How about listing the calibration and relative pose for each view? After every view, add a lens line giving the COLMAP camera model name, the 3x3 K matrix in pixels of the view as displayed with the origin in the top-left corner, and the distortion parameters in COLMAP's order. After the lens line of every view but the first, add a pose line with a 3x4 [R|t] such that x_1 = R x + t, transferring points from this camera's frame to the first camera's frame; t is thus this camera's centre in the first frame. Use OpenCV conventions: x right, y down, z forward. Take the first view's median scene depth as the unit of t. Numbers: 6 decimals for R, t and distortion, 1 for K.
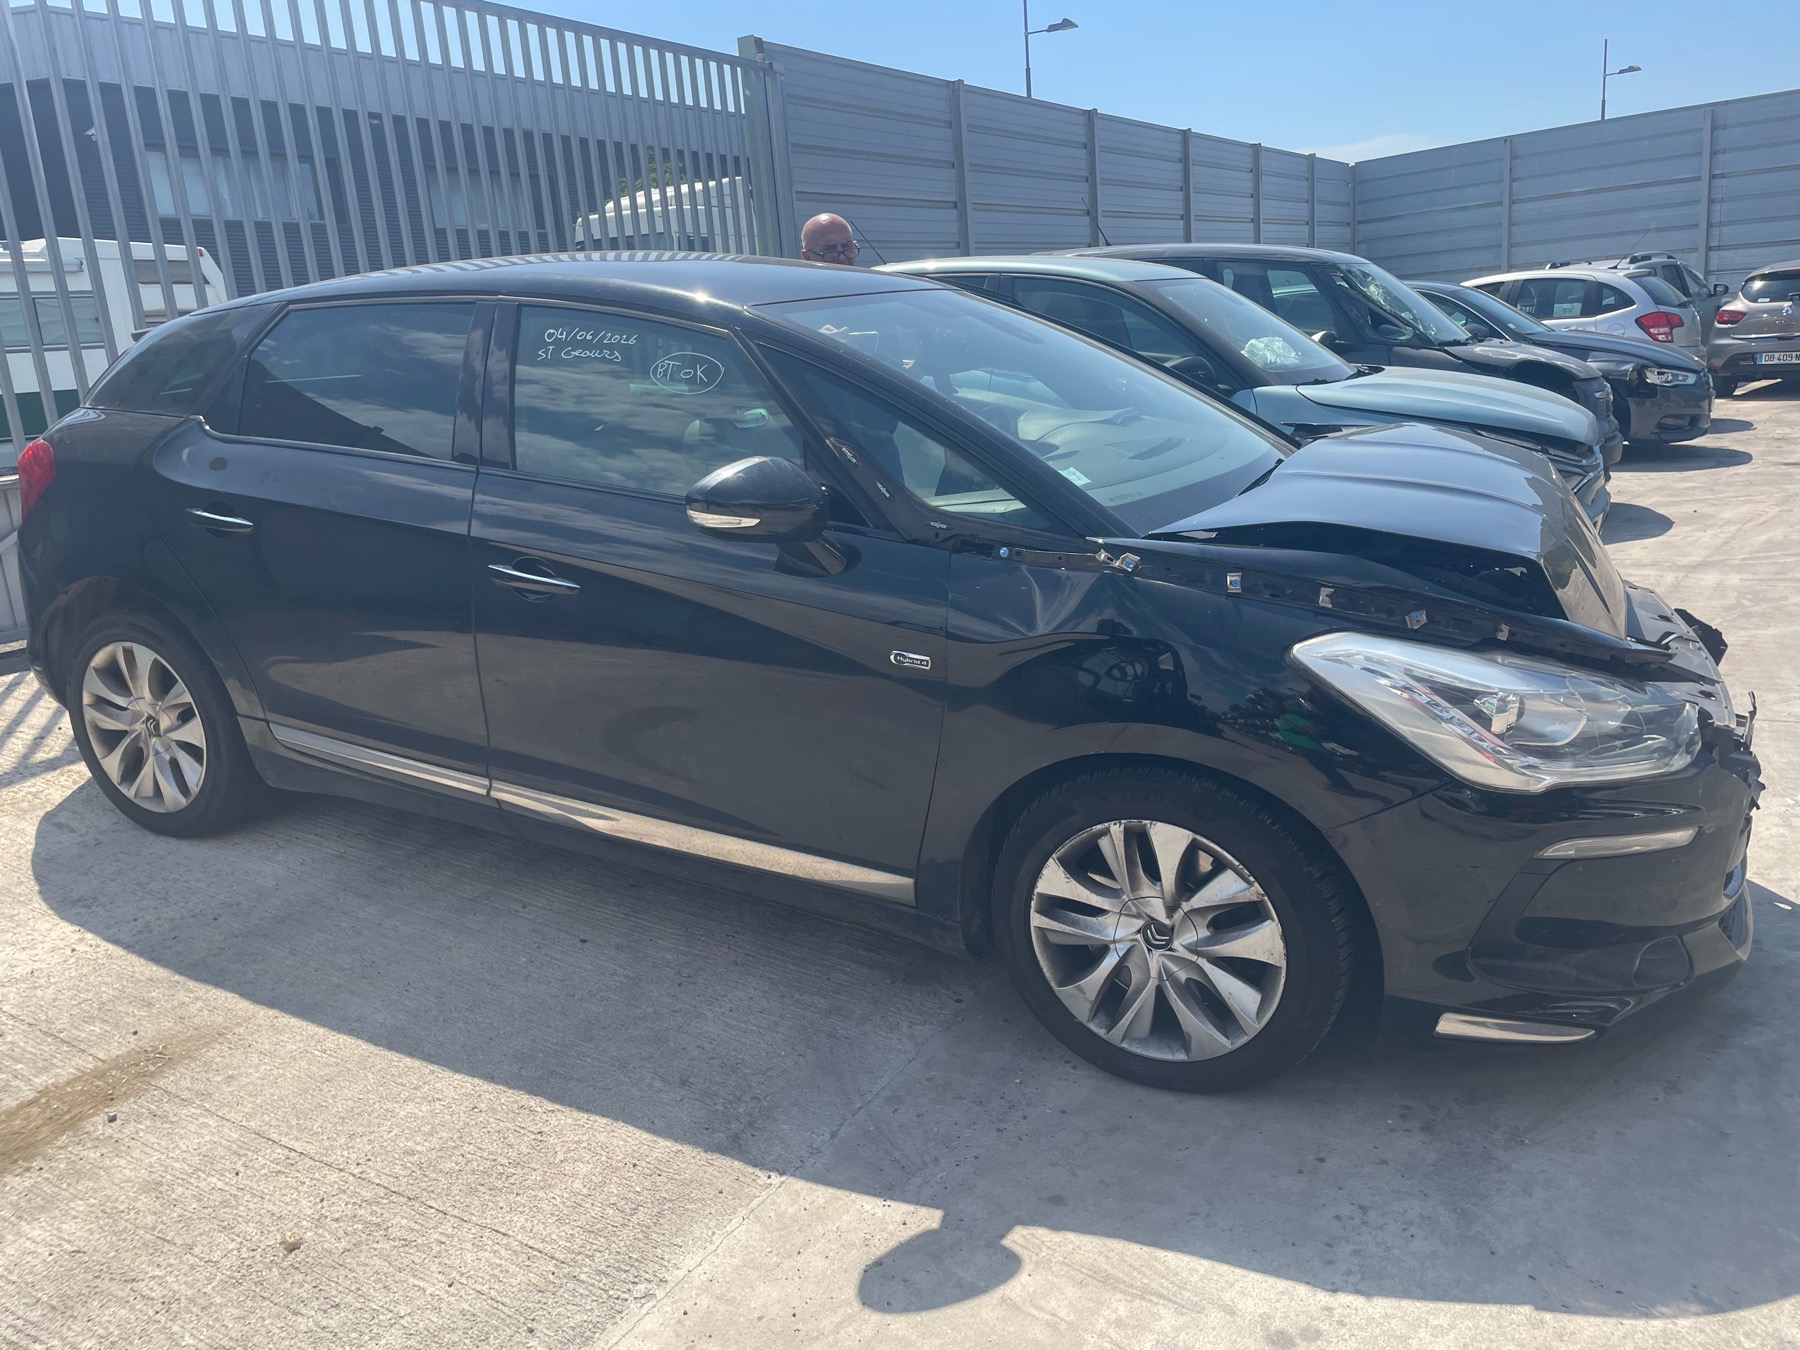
lens RADIAL K [[1384.7, 0, 895.5], [0, 1384.7, 679.5], [0, 0, 1]] dist [0.081669, -0.112353]
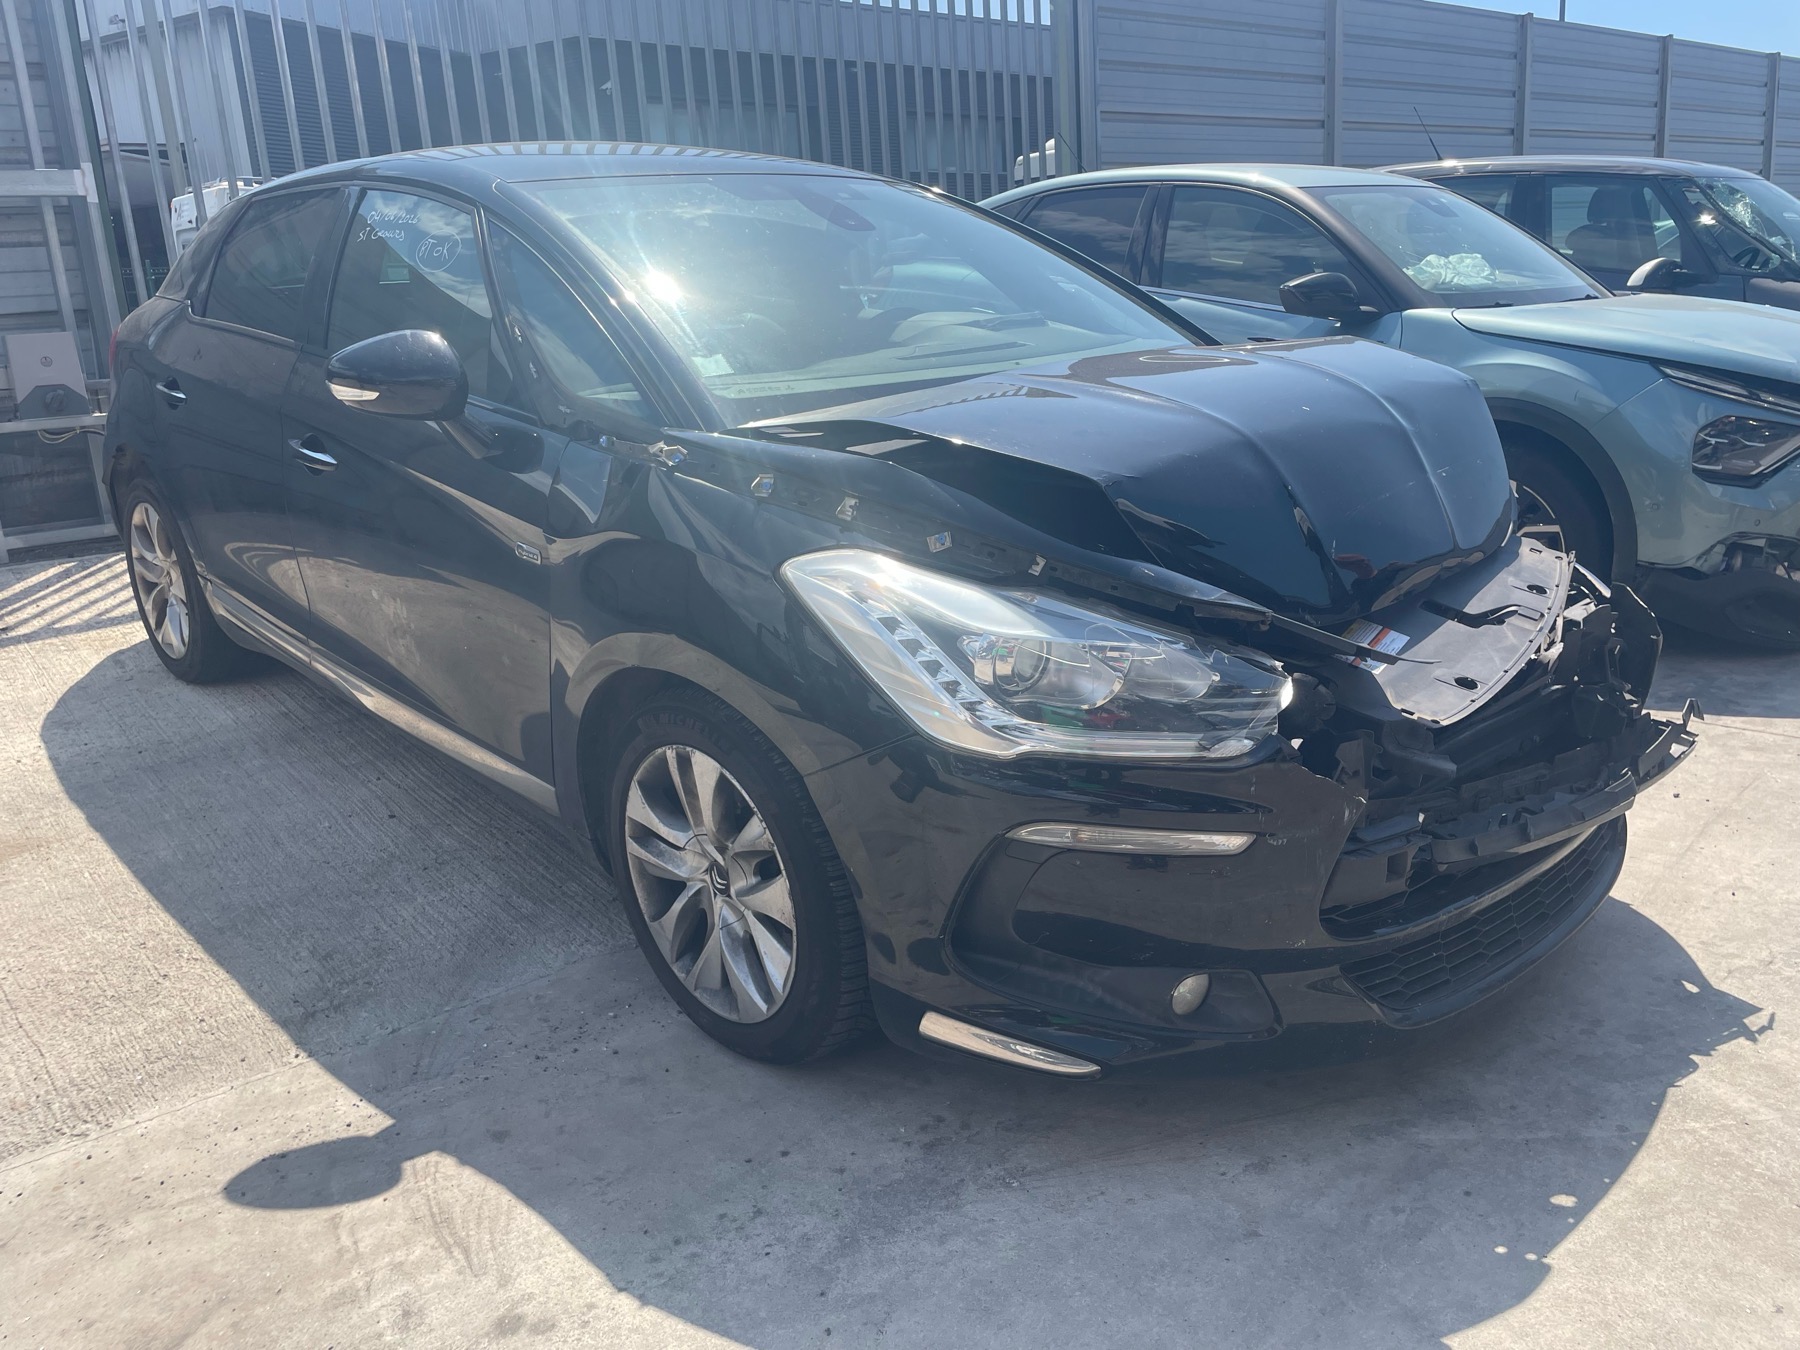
lens RADIAL K [[1384.7, 0, 909.6], [0, 1384.7, 665.6], [0, 0, 1]] dist [0.081669, -0.112353]
pose [[0.939385, 0.102031, -0.327332, 0.569769], [-0.093592, 0.994746, 0.041475, -0.001509], [0.329844, -0.008325, 0.943999, 0.189759]]
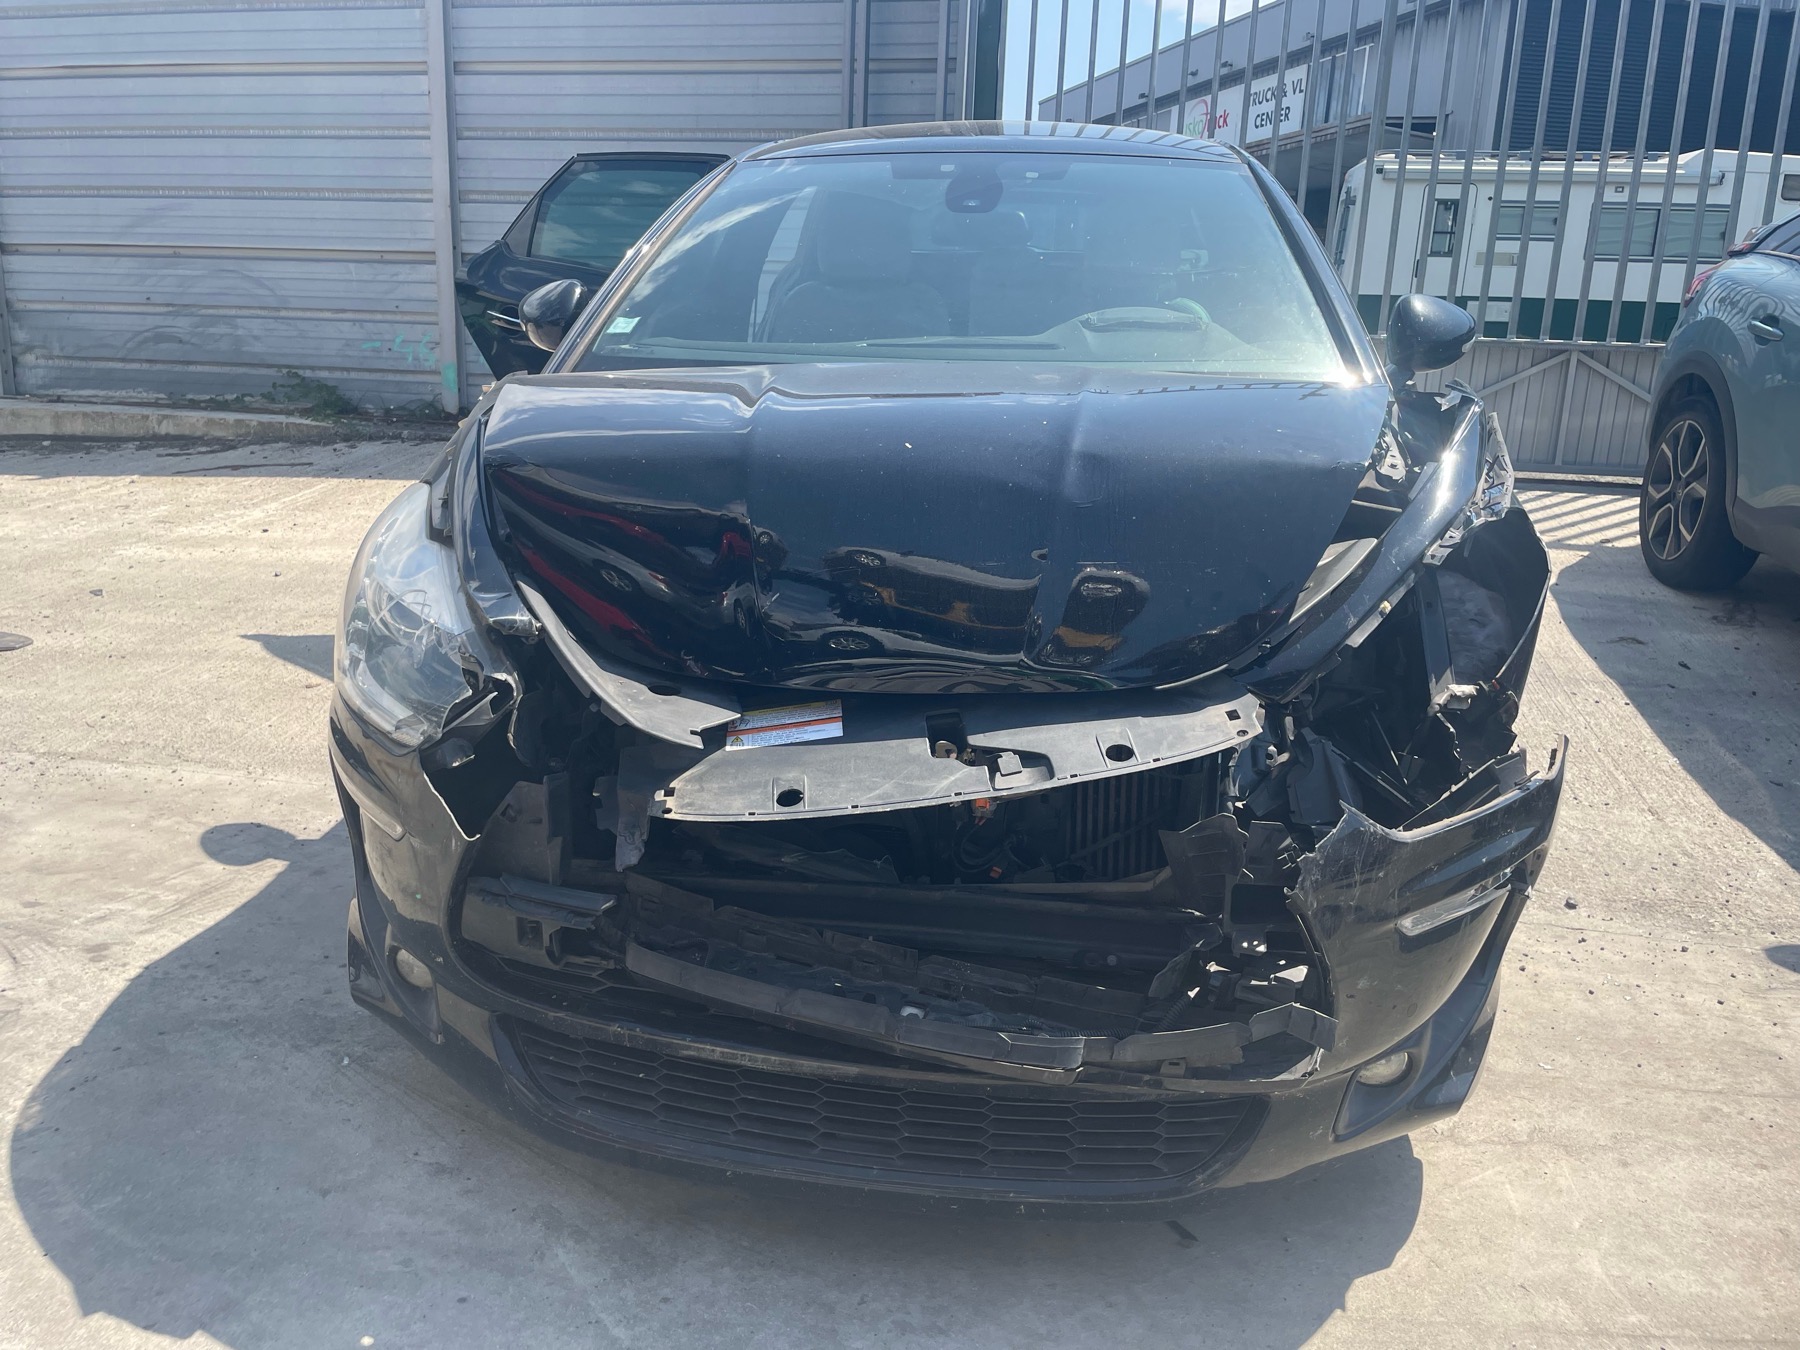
lens RADIAL K [[1384.7, 0, 874.3], [0, 1384.7, 639.4], [0, 0, 1]] dist [0.081669, -0.112353]
pose [[0.307745, 0.304013, -0.901593, 1.181729], [-0.283629, 0.933811, 0.218064, -0.209416], [0.908211, 0.188610, 0.373602, 0.835705]]
